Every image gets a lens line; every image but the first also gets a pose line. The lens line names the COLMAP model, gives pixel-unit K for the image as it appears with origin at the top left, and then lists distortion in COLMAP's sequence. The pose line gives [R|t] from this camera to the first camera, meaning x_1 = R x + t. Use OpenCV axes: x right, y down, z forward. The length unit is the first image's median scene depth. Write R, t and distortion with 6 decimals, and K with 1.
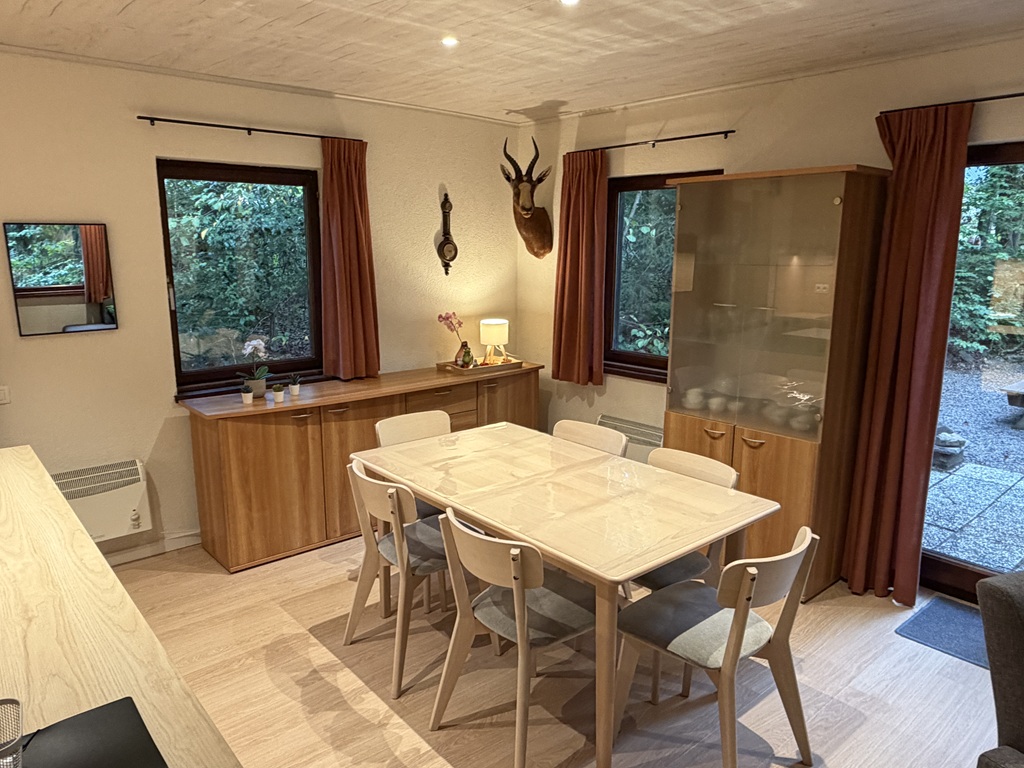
lens RADIAL K [[707.2, 0, 512.0], [0, 707.2, 384.0], [0, 0, 1]] dist [0.001295, 0.000159]
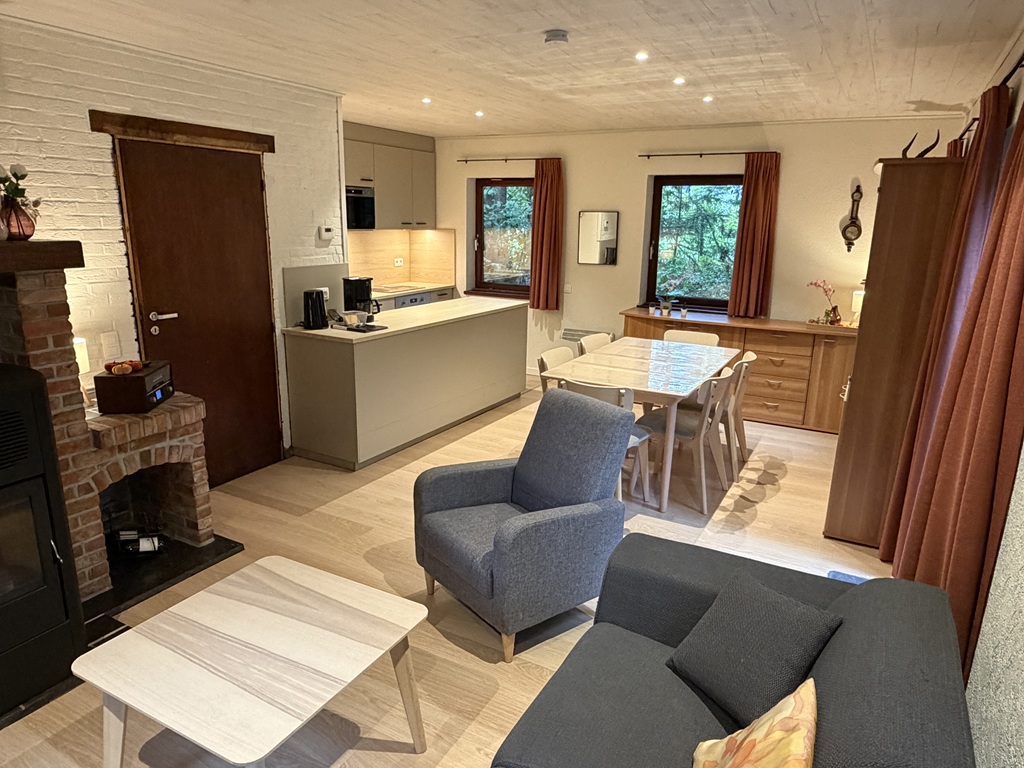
lens RADIAL K [[670.1, 0, 512.0], [0, 670.1, 384.0], [0, 0, 1]] dist [0.007789, 0.002452]
pose [[0.346486, 0.234443, -0.908286, 0.953446], [-0.203344, 0.964014, 0.171257, -0.015187], [0.915750, 0.125357, 0.381690, 0.049665]]
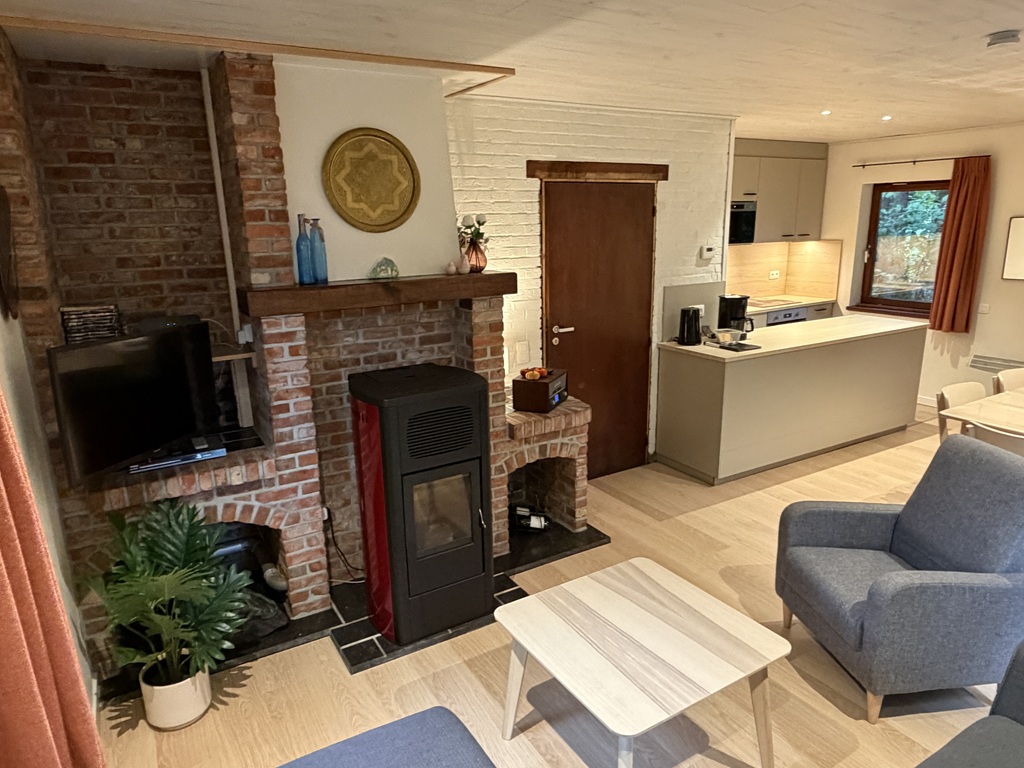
lens RADIAL K [[670.3, 0, 512.0], [0, 670.3, 384.0], [0, 0, 1]] dist [0.005421, -0.001249]
pose [[-0.166706, 0.240505, -0.956225, 0.986579], [-0.177611, 0.946608, 0.269051, -0.039132], [0.969878, 0.214689, -0.115089, 0.017598]]
